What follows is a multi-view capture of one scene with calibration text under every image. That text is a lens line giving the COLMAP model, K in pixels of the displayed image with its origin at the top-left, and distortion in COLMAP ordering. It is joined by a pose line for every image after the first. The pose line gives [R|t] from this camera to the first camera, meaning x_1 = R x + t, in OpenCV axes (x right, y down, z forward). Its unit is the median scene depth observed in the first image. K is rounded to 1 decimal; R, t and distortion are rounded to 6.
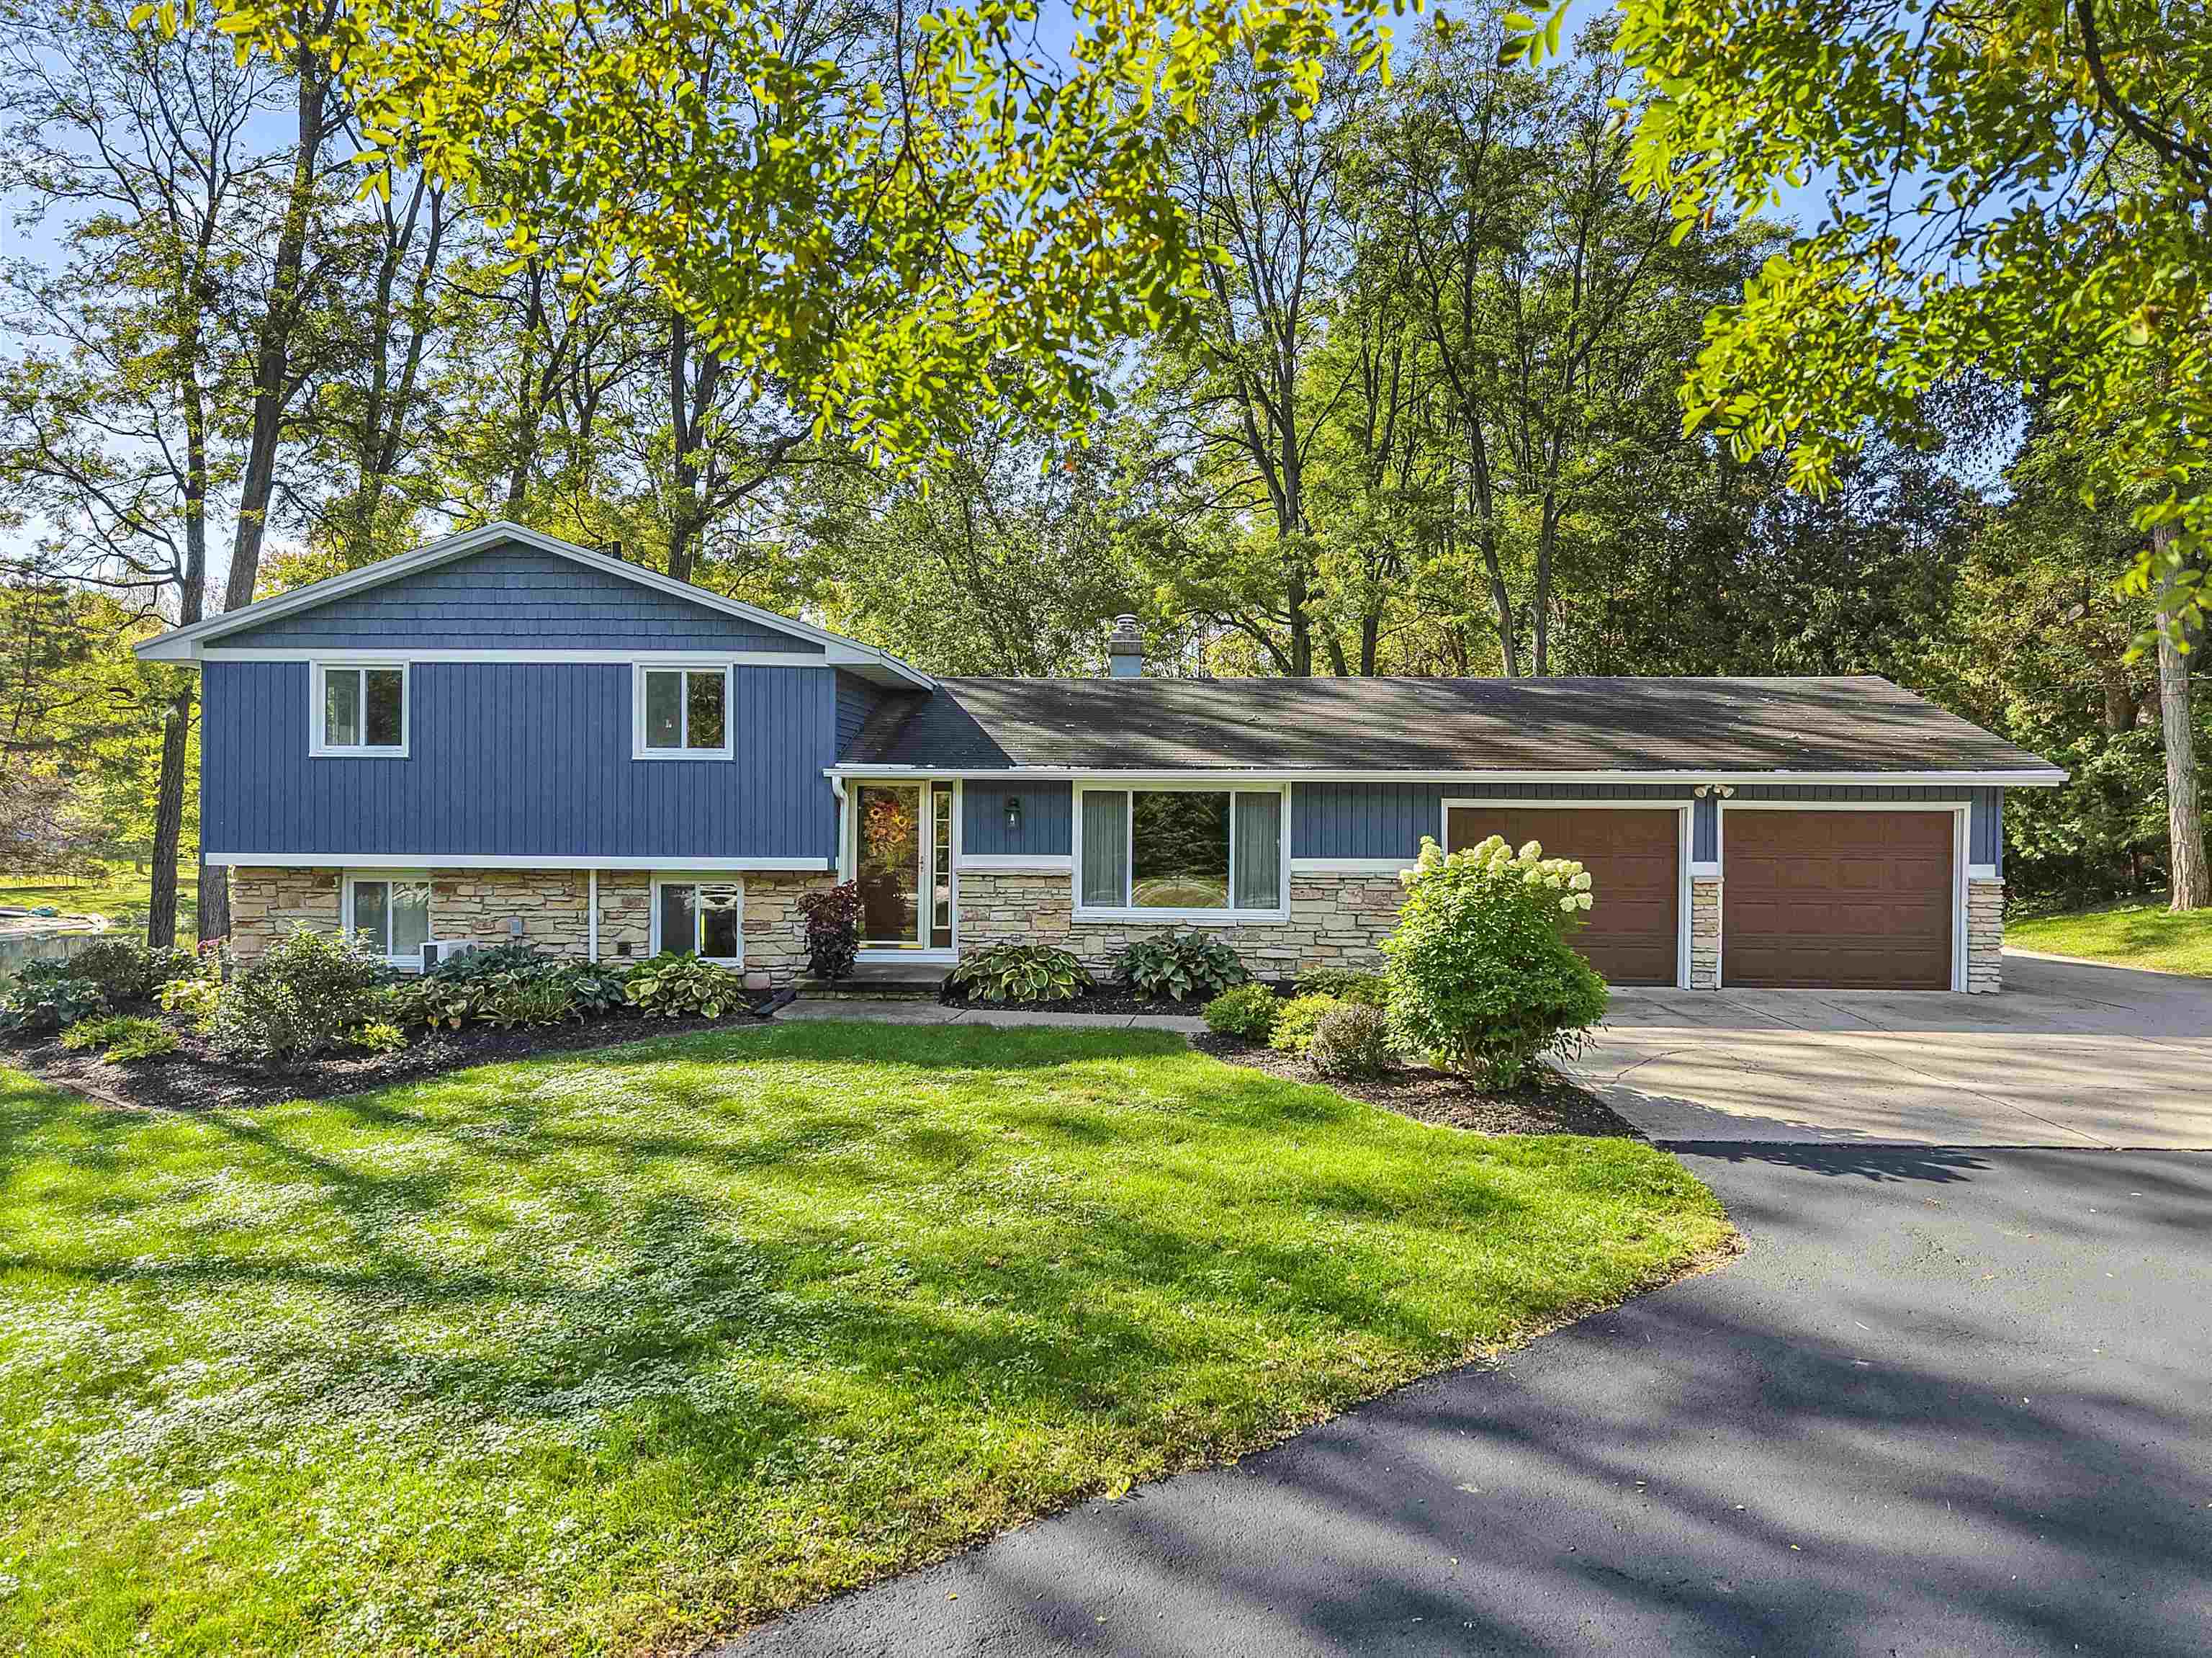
lens RADIAL K [[1560.2, 0, 1107.3], [0, 1560.2, 834.7], [0, 0, 1]] dist [0.001130, 0.000145]
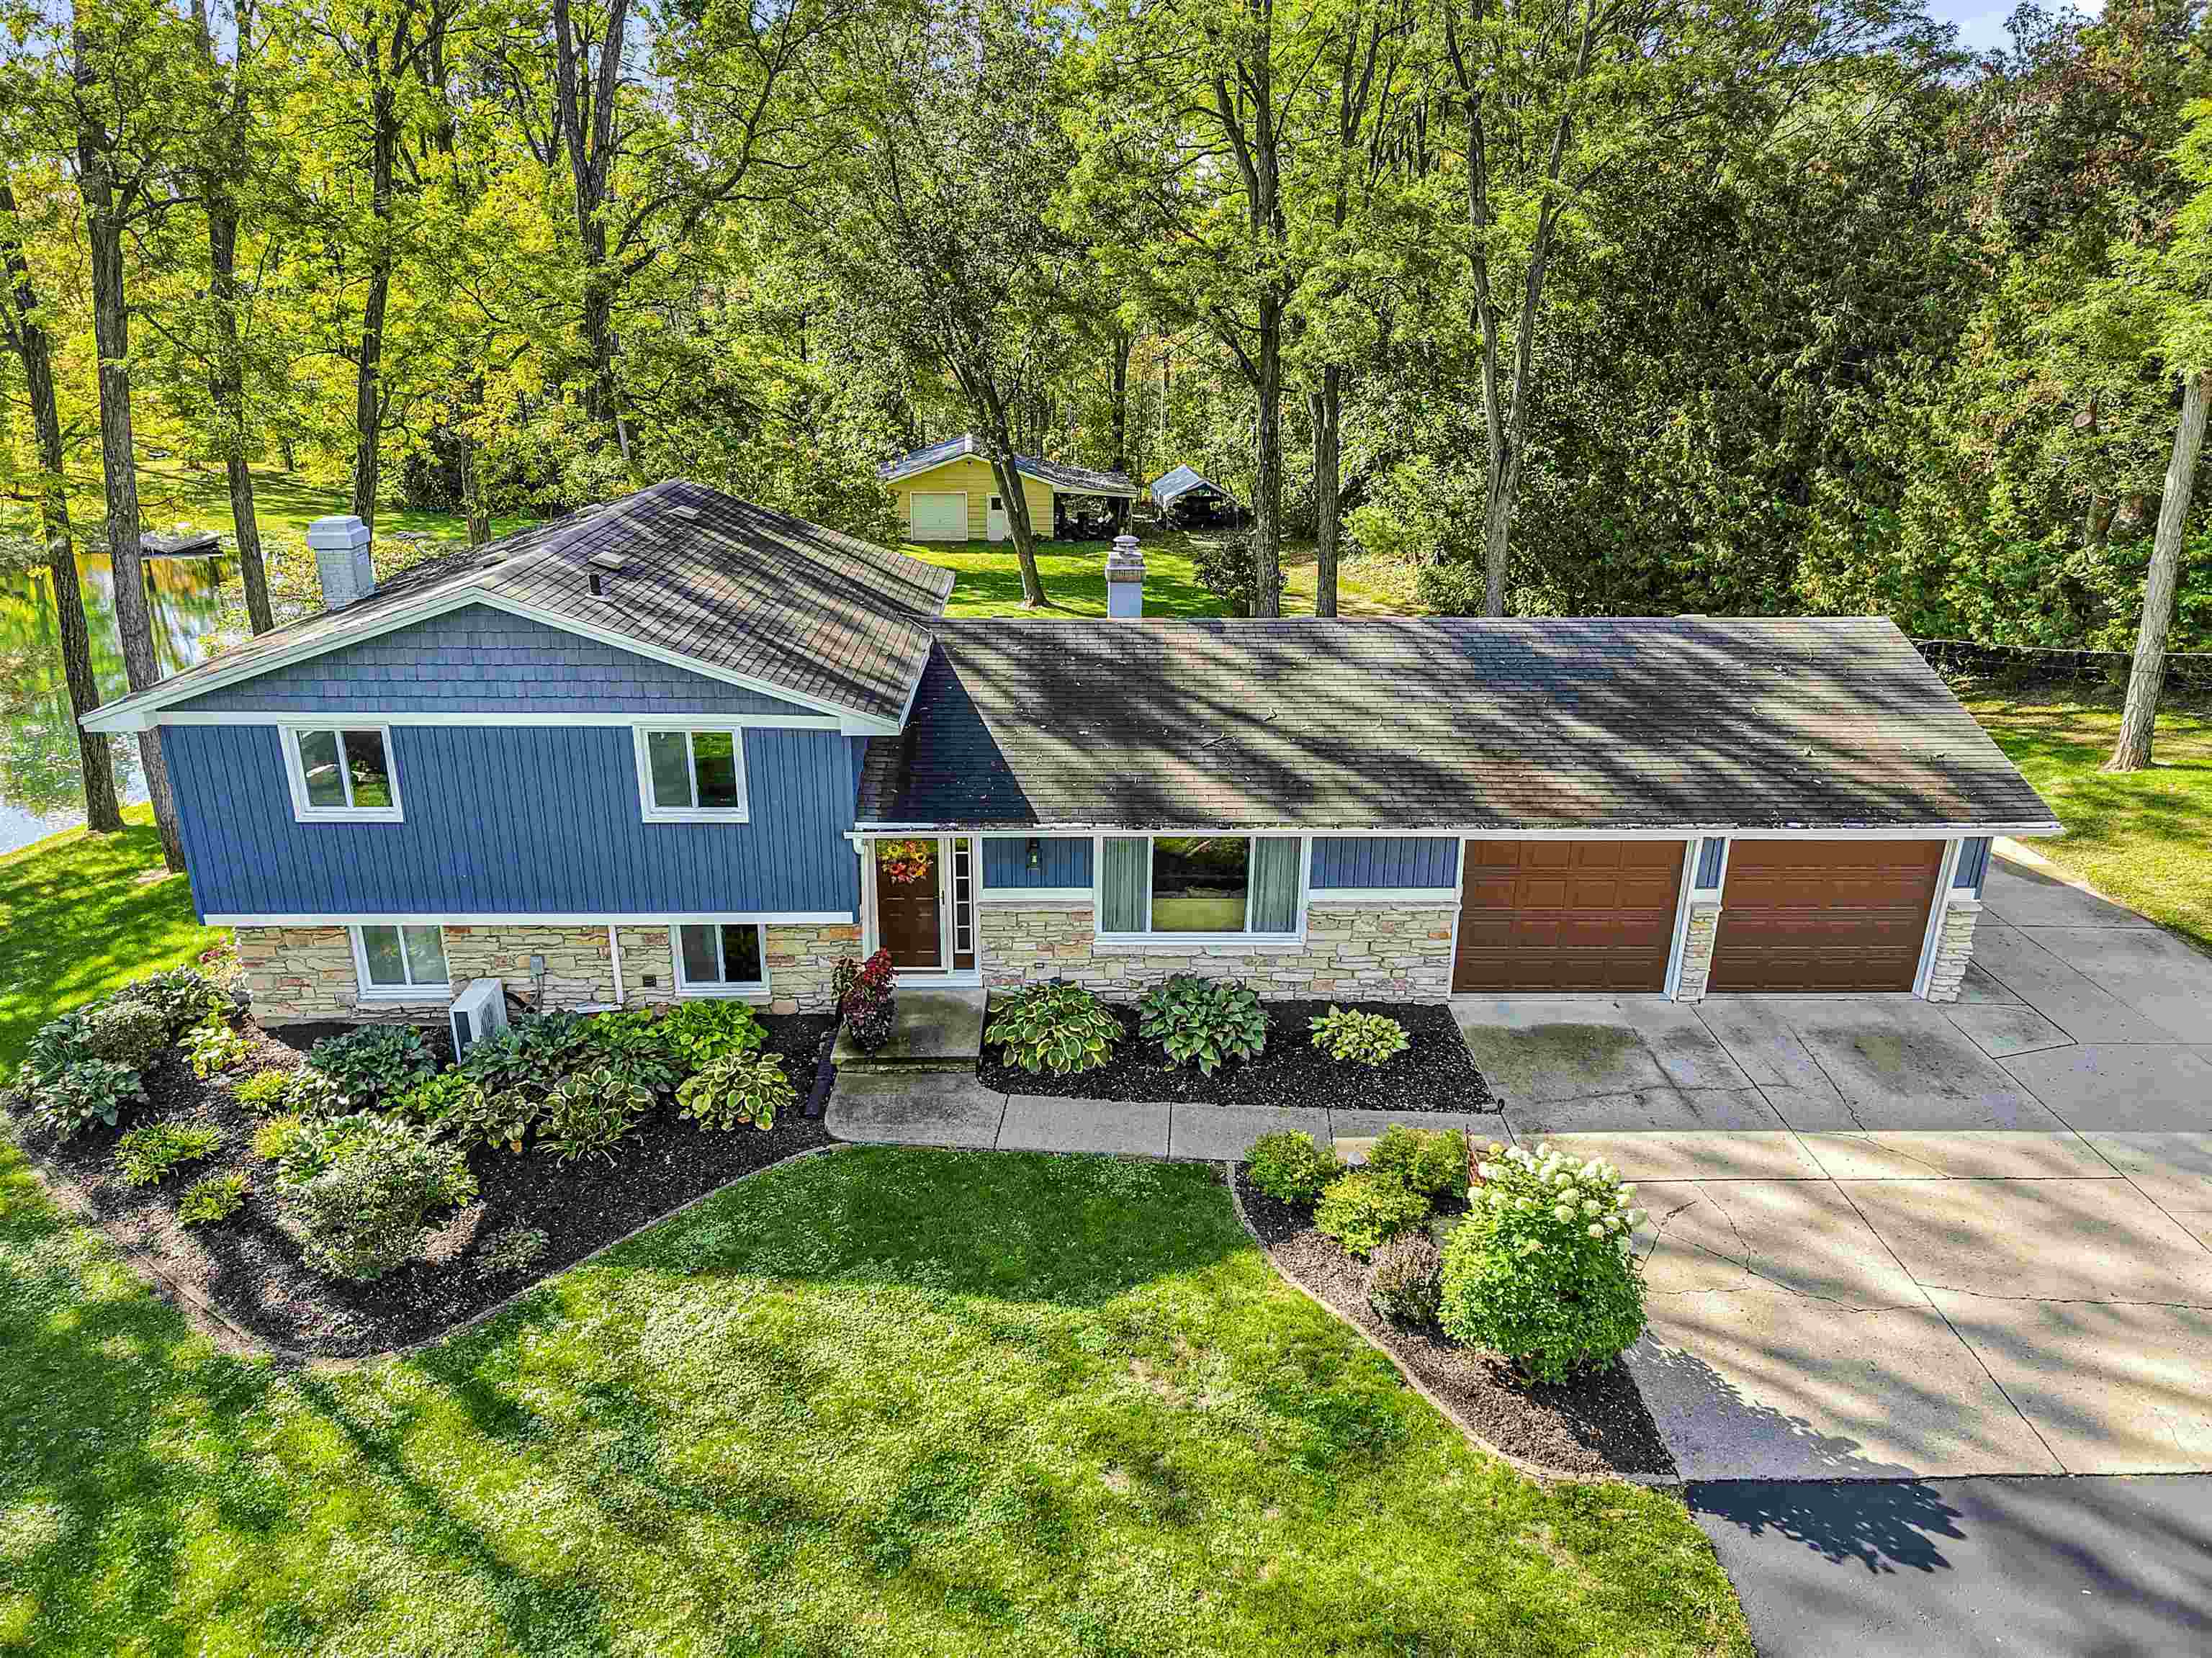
lens RADIAL K [[1559.9, 0, 1107.3], [0, 1559.9, 834.7], [0, 0, 1]] dist [0.001130, 0.000145]
pose [[0.997732, -0.021876, 0.063664, -0.078109], [-0.002195, 0.934648, 0.355567, -0.383370], [-0.067282, -0.354900, 0.932480, 0.074558]]
